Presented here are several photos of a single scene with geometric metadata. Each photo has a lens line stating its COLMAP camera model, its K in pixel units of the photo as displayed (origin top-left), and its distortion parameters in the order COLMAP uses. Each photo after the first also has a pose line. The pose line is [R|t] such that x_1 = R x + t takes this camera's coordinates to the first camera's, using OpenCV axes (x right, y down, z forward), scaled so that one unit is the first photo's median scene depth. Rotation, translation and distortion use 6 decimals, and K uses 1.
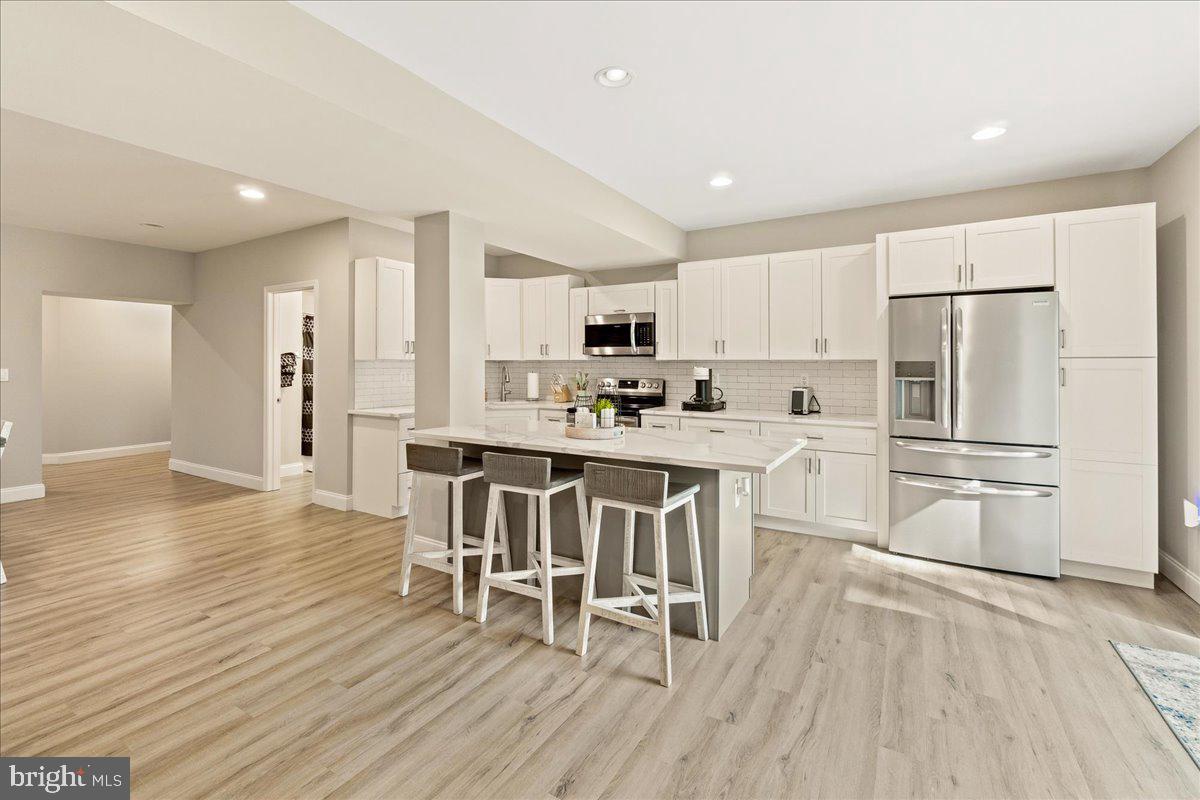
lens RADIAL K [[536.0, 0, 593.8], [0, 536.0, 366.3], [0, 0, 1]] dist [-0.003083, -0.000316]
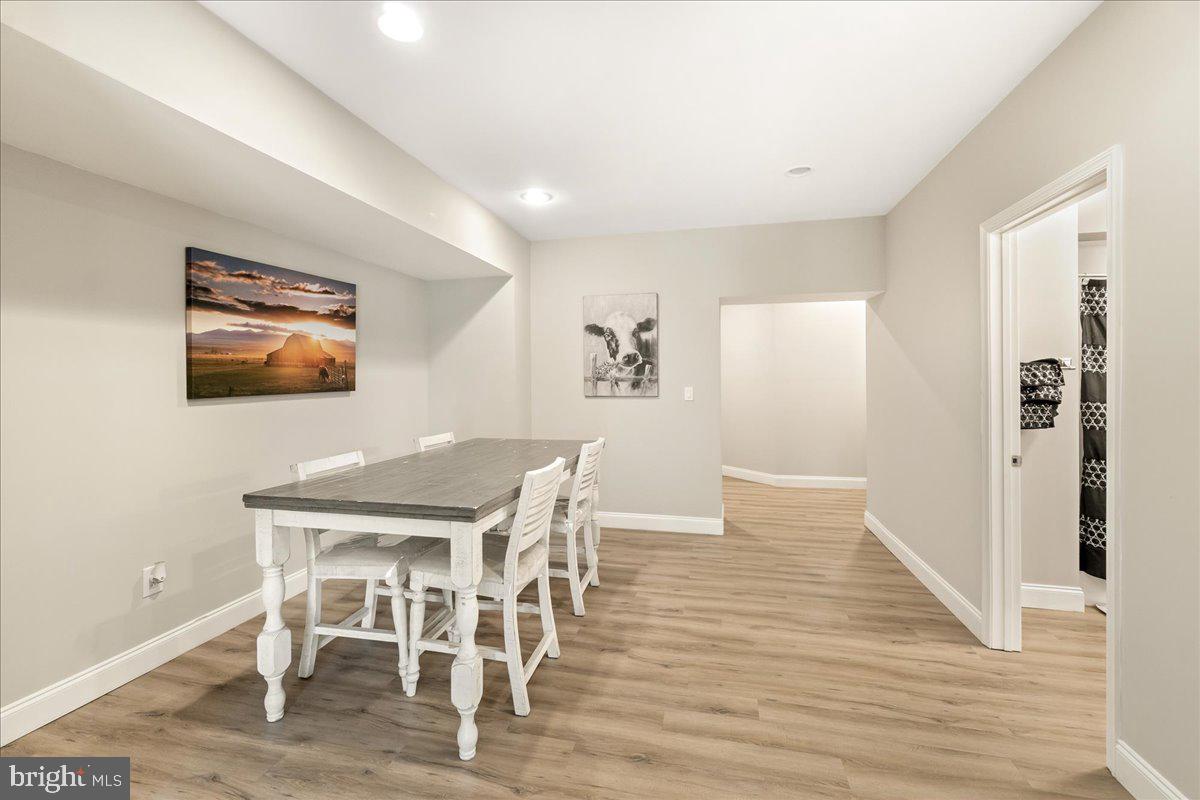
lens RADIAL K [[517.4, 0, 599.9], [0, 517.4, 374.8], [0, 0, 1]] dist [-0.001986, -0.000307]
pose [[0.303825, -0.007890, -0.952695, -0.334797], [0.000321, 0.999967, -0.008179, -0.009929], [0.952728, 0.002179, 0.303818, 0.644099]]
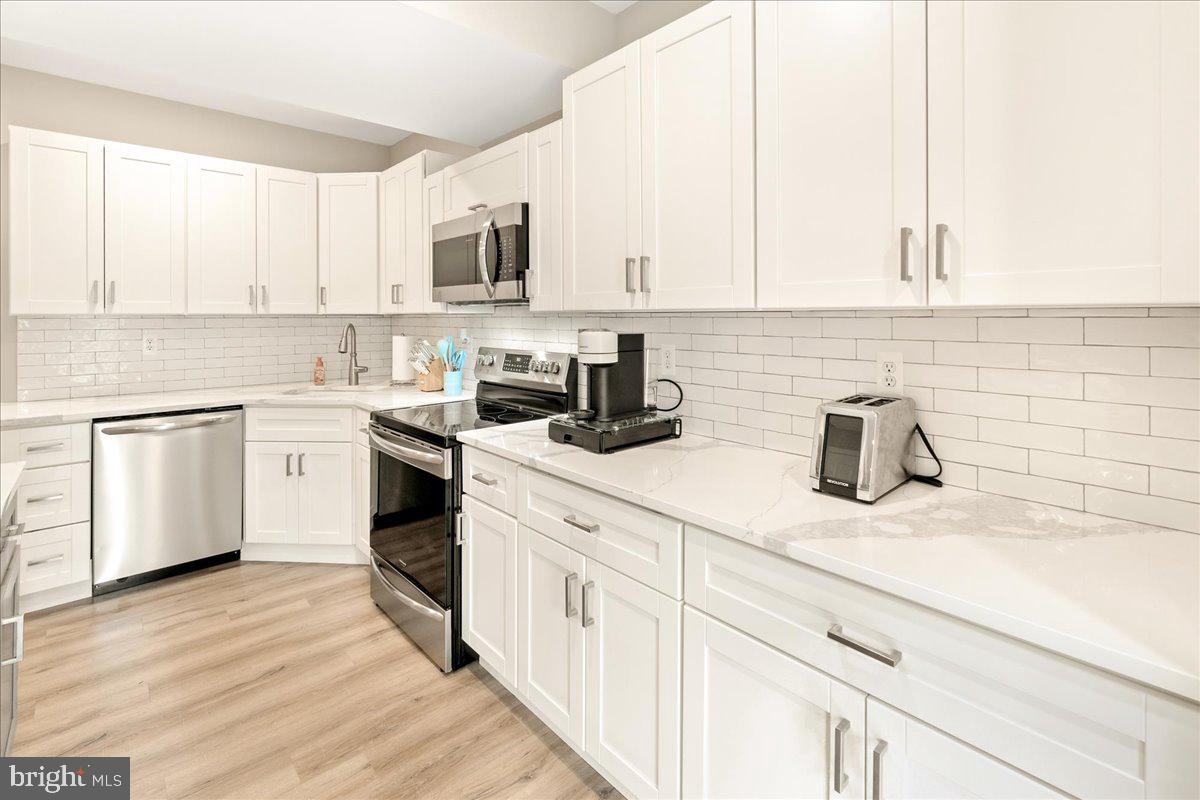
lens RADIAL K [[547.0, 0, 600.9], [0, 547.0, 321.3], [0, 0, 1]] dist [-0.001472, -0.000123]
pose [[0.959114, -0.001152, -0.283018, 0.336870], [0.002136, 0.999993, 0.003167, -0.006137], [0.283013, -0.003642, 0.959109, 0.673018]]
